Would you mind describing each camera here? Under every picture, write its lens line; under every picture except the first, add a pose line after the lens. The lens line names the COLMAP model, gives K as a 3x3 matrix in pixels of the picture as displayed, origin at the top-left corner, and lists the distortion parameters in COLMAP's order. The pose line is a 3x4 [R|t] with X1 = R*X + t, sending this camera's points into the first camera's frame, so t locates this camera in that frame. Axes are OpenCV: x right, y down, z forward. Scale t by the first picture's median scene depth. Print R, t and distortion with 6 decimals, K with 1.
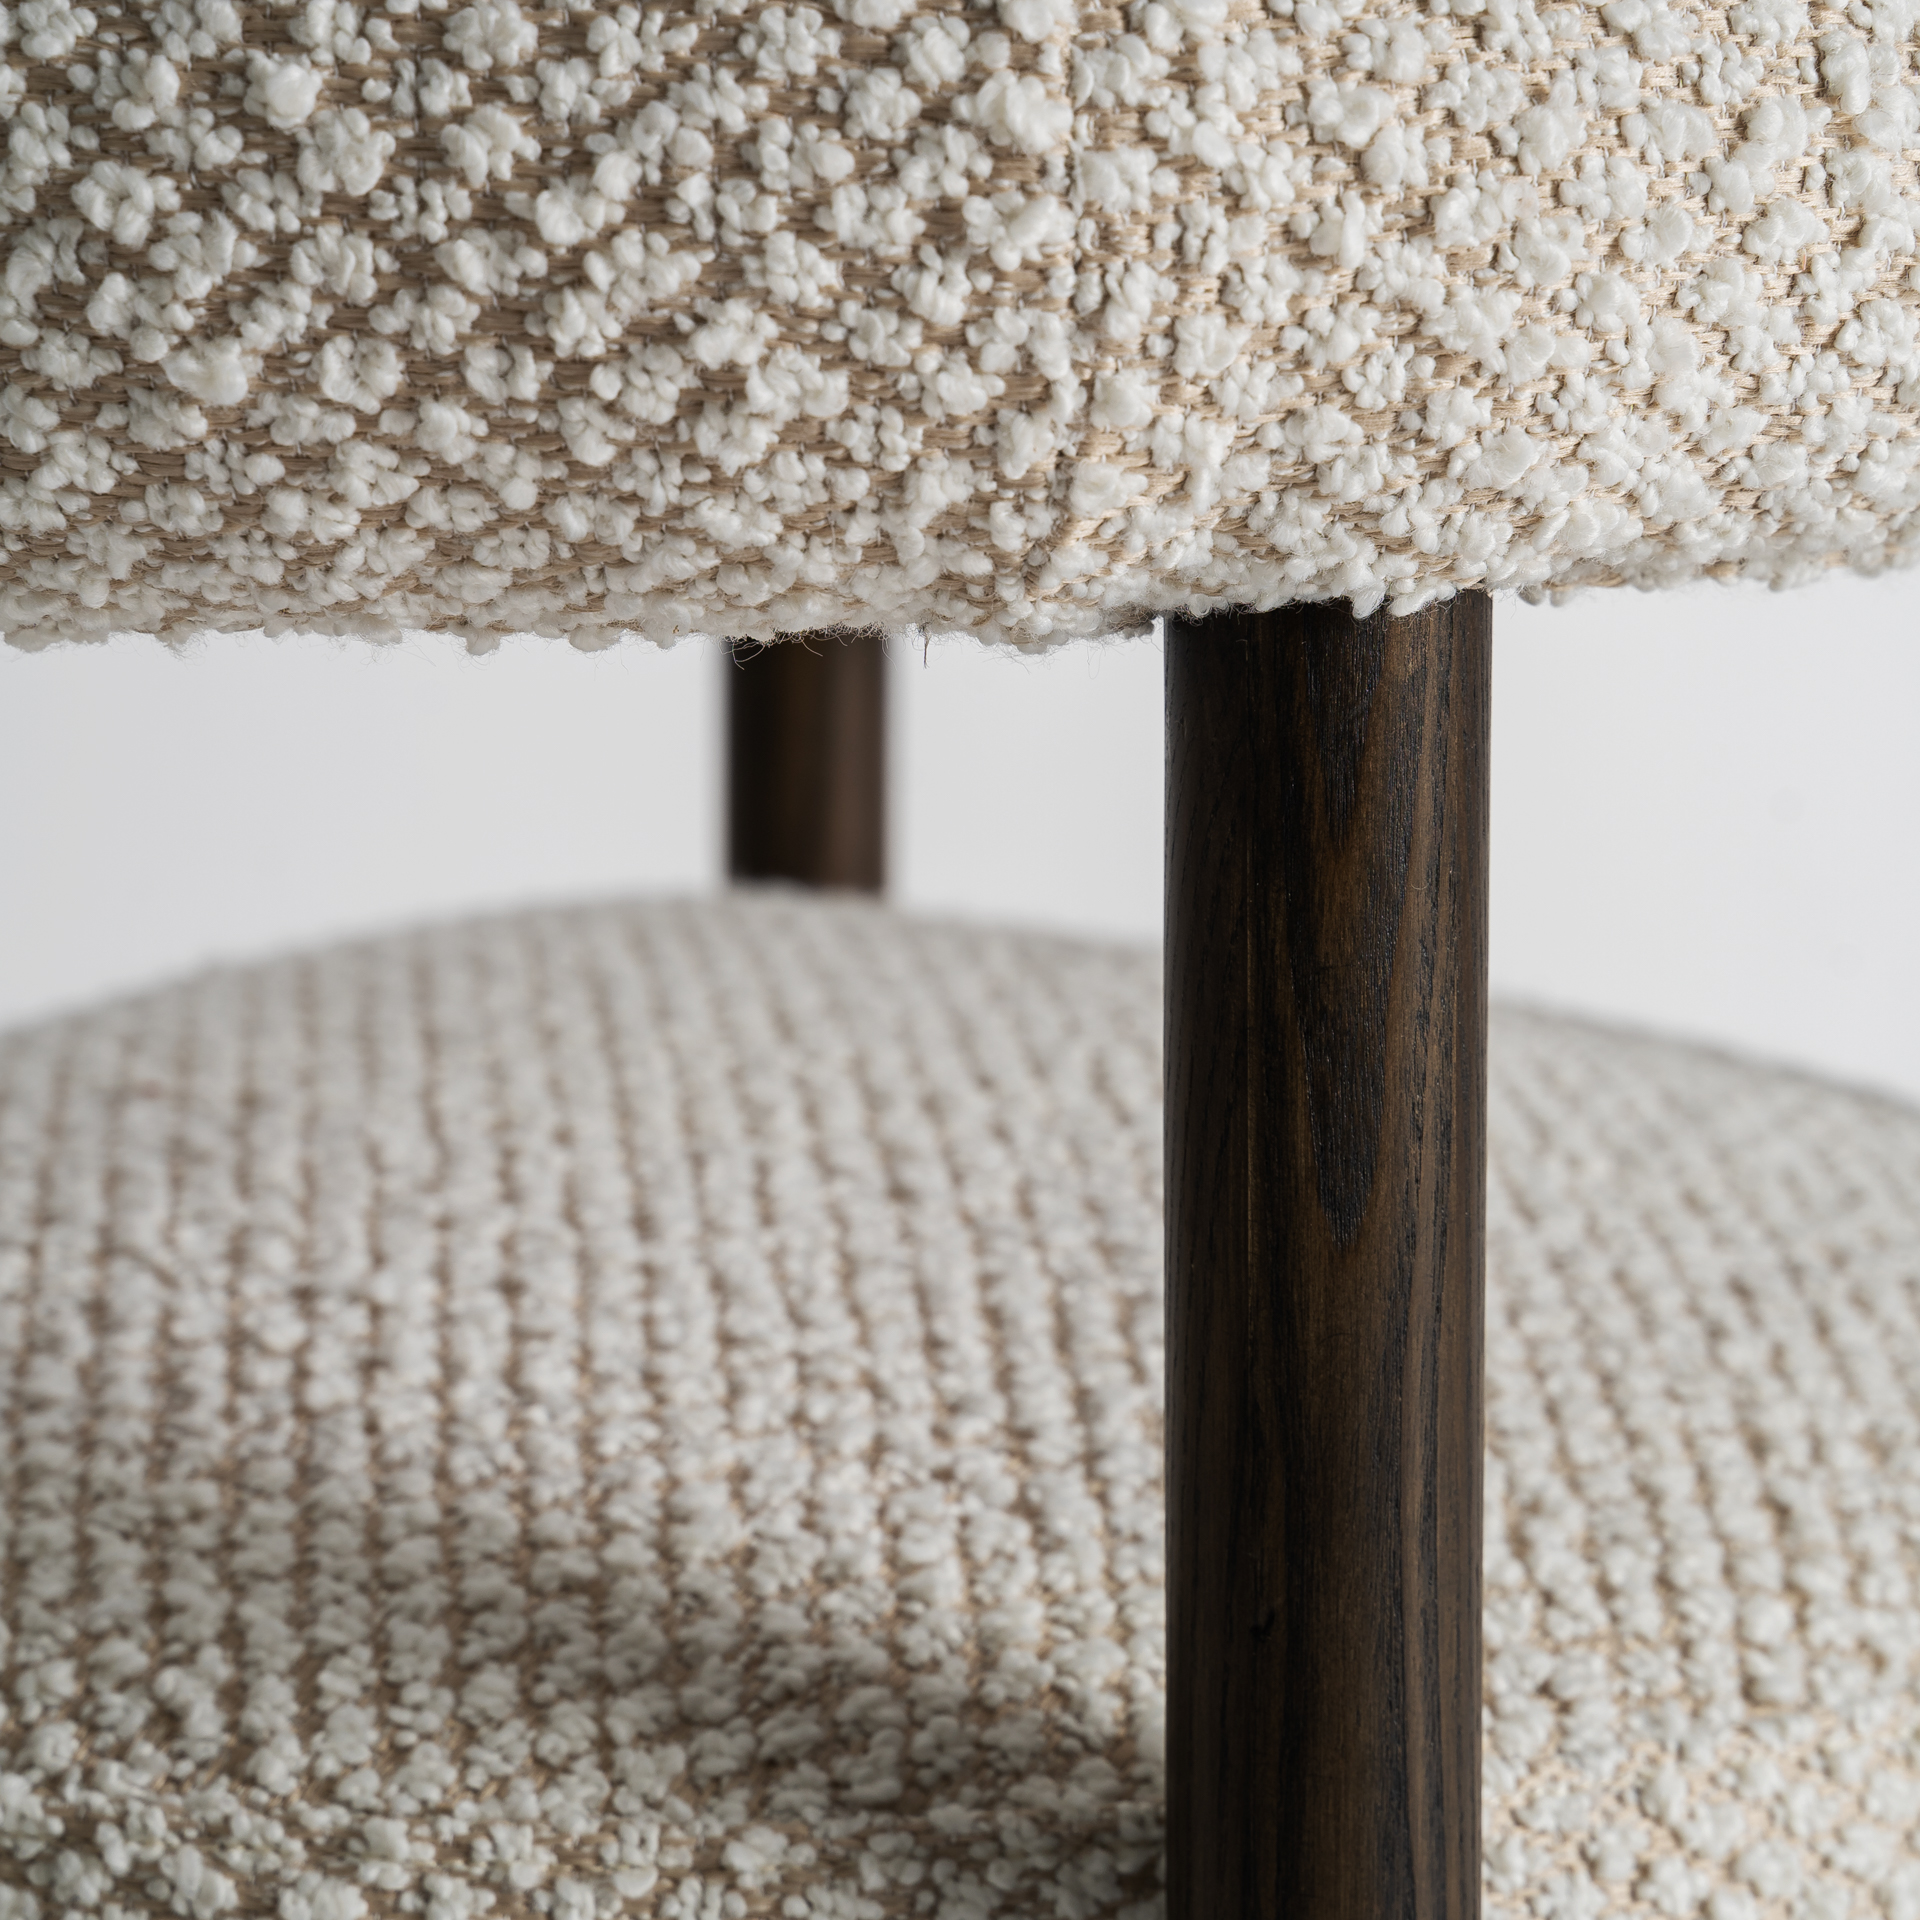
lens RADIAL K [[6698.8, 0, 960.7], [0, 6698.8, 887.9], [0, 0, 1]] dist [0.171906, 3.019792]
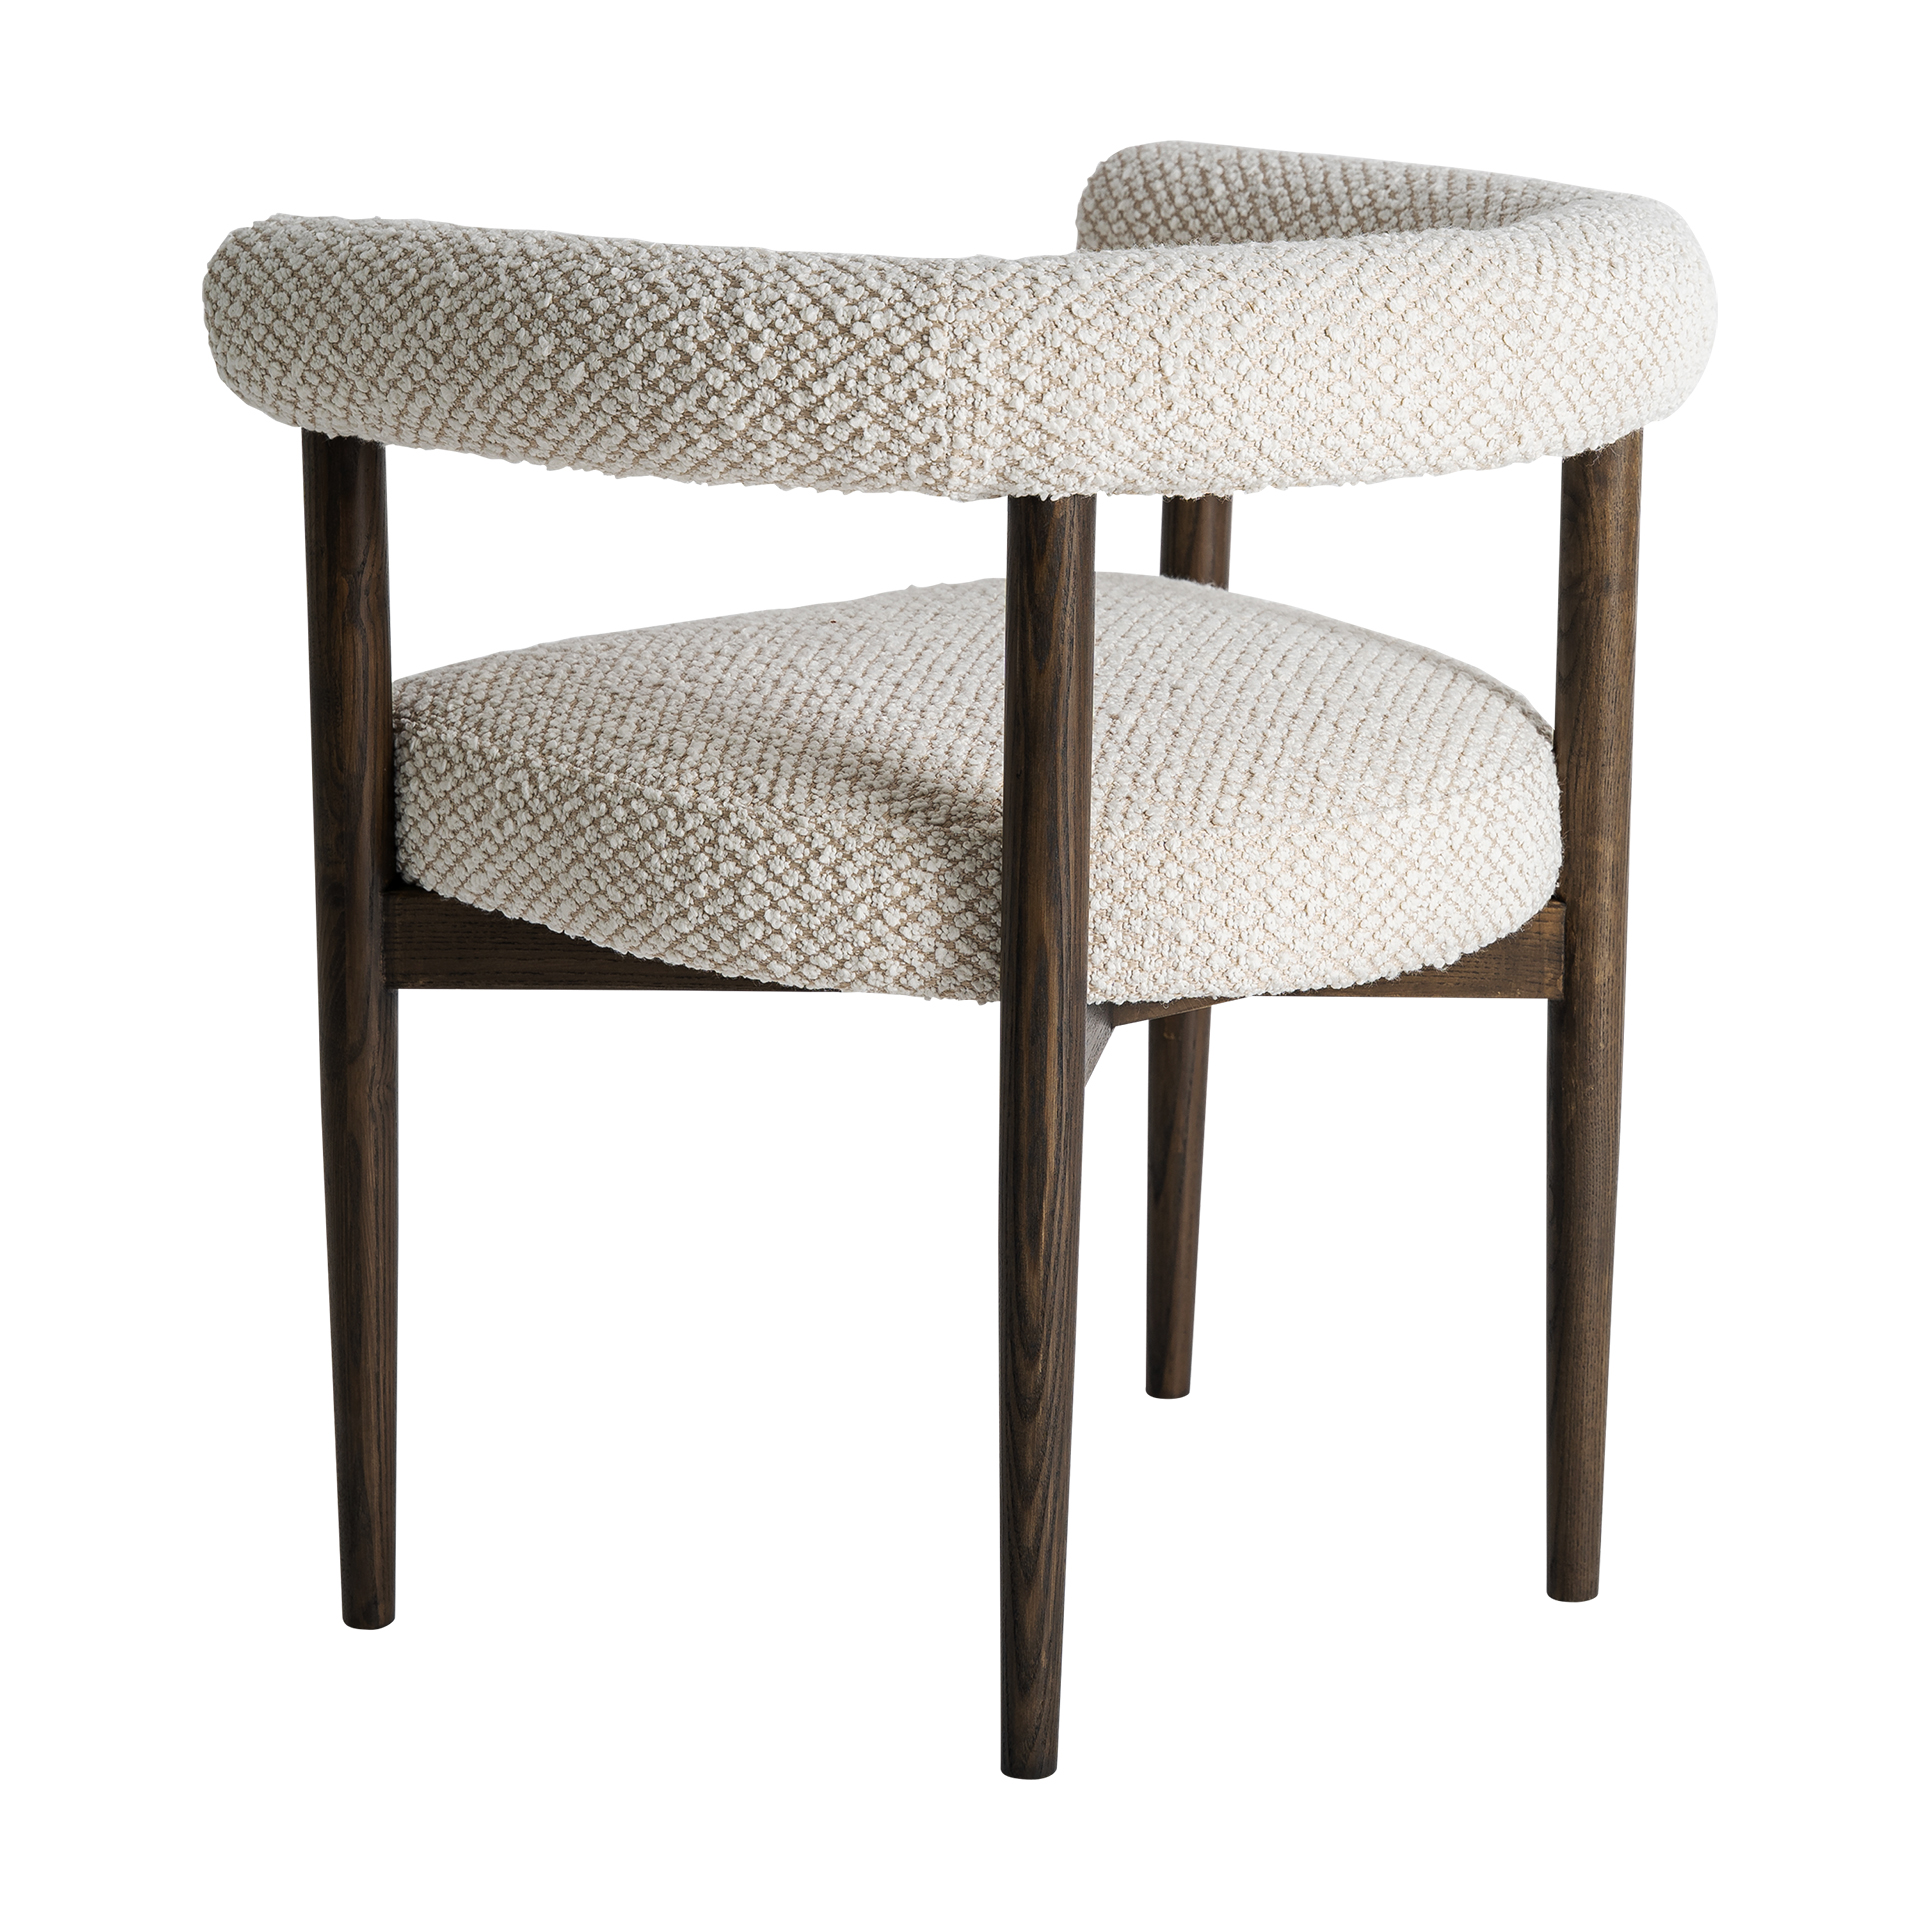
lens RADIAL K [[6698.8, 0, 960.7], [0, 6698.8, 887.9], [0, 0, 1]] dist [0.171906, 3.019792]
pose [[0.960051, 0.076188, -0.269252, 1.081462], [-0.064386, 0.996548, 0.052408, -0.018806], [0.272316, -0.032978, 0.961643, -2.720335]]
